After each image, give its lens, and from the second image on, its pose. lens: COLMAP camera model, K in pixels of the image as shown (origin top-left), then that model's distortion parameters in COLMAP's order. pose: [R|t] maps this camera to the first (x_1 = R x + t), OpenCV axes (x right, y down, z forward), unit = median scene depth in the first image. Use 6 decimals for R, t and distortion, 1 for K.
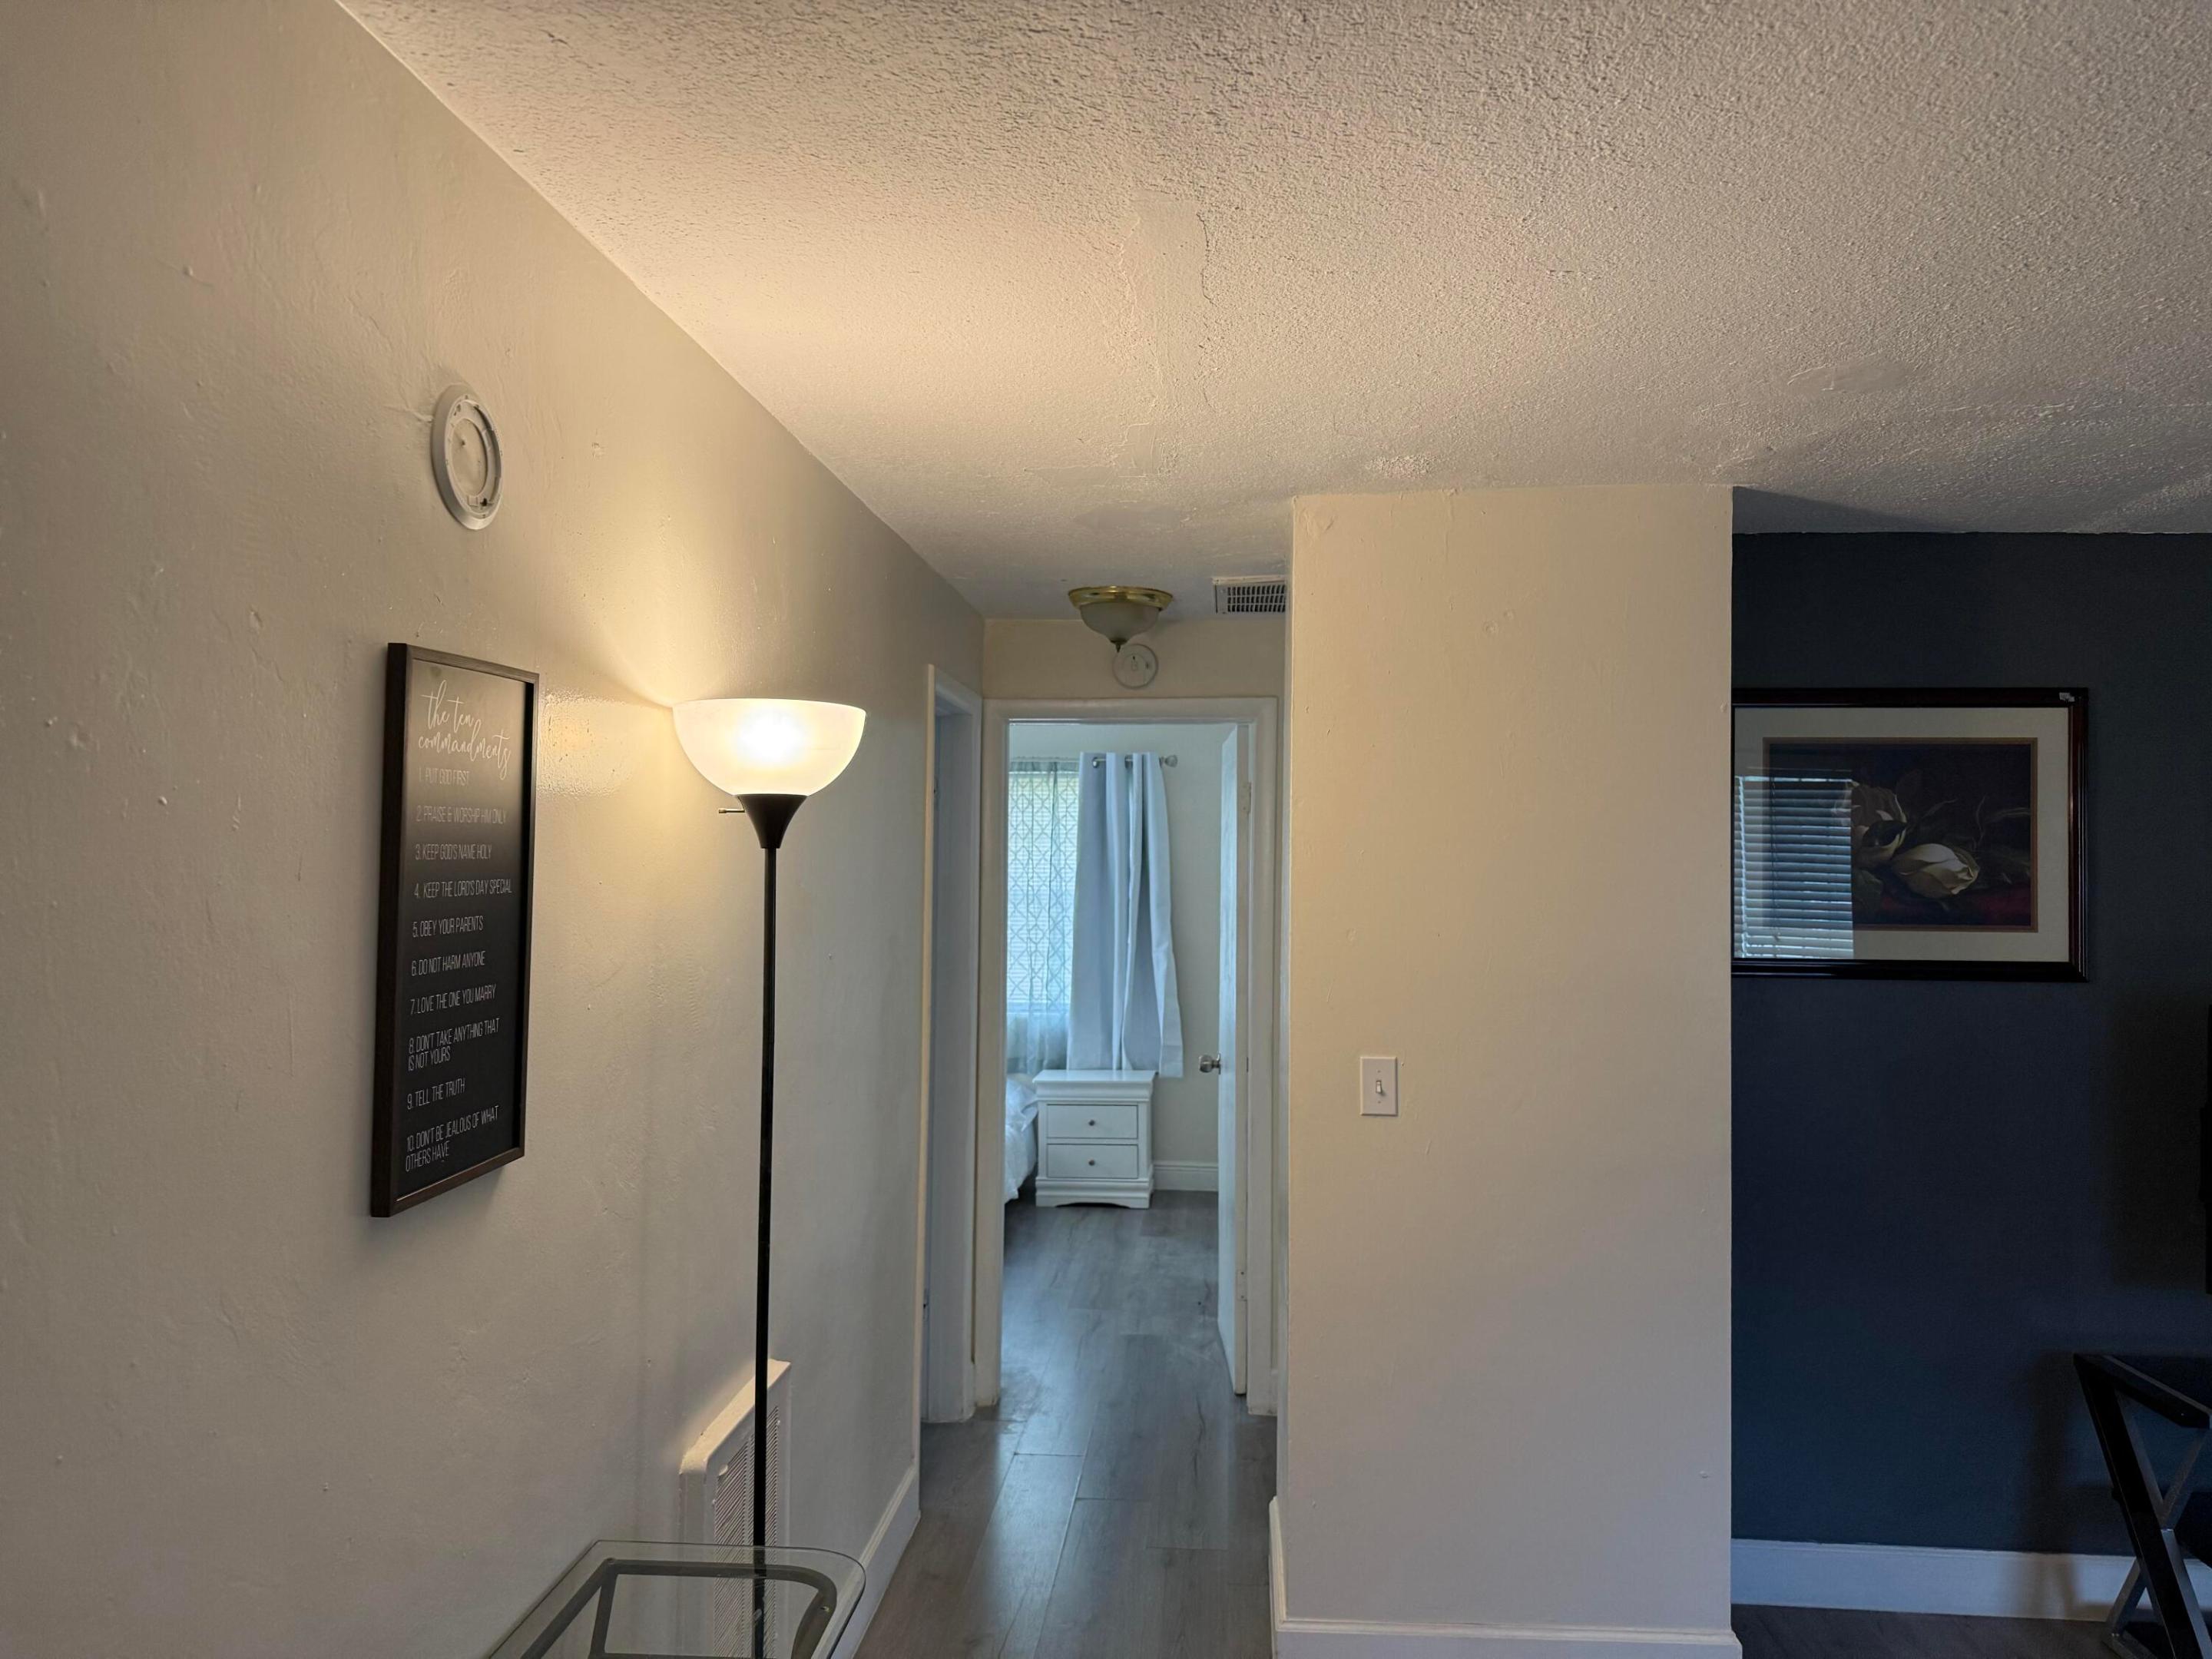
lens RADIAL K [[1535.6, 0, 1106.0], [0, 1535.6, 829.5], [0, 0, 1]] dist [0.079822, -0.129409]
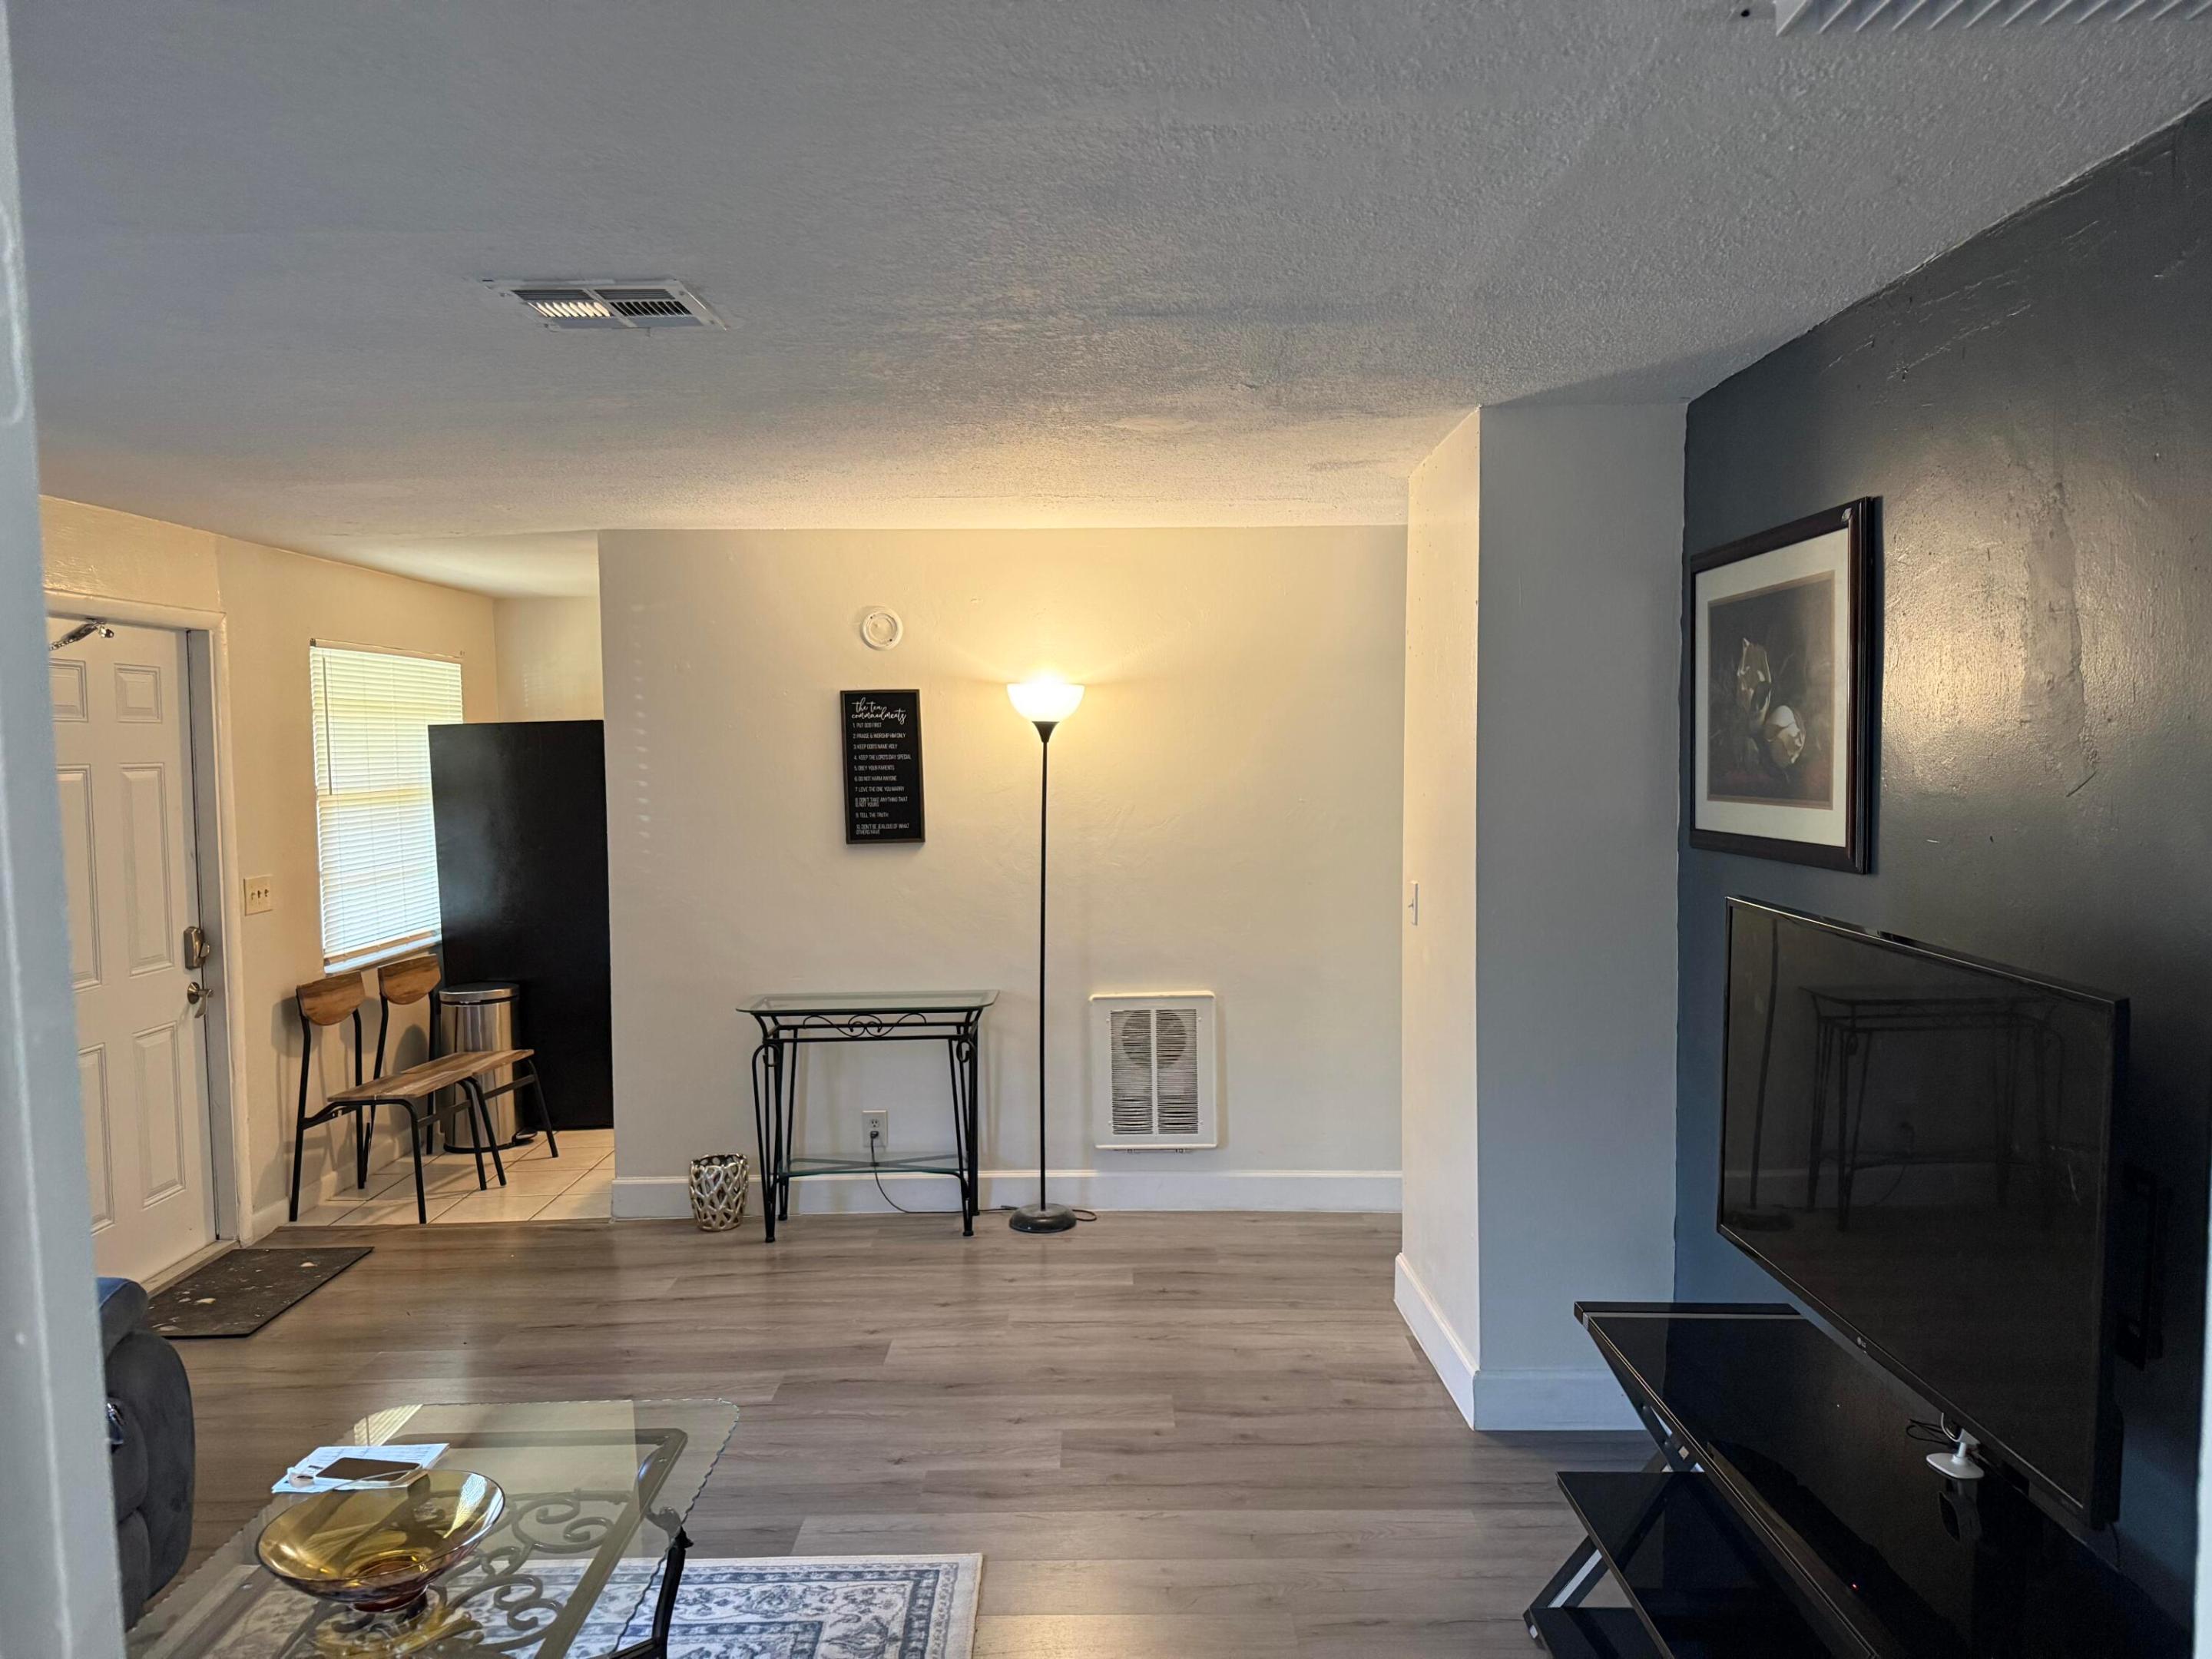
lens RADIAL K [[1535.6, 0, 1106.0], [0, 1535.6, 829.5], [0, 0, 1]] dist [0.079822, -0.129409]
pose [[0.089465, 0.044301, -0.995004, 1.704700], [0.033552, 0.998309, 0.047465, 0.030248], [0.995425, -0.037631, 0.087827, 0.672929]]
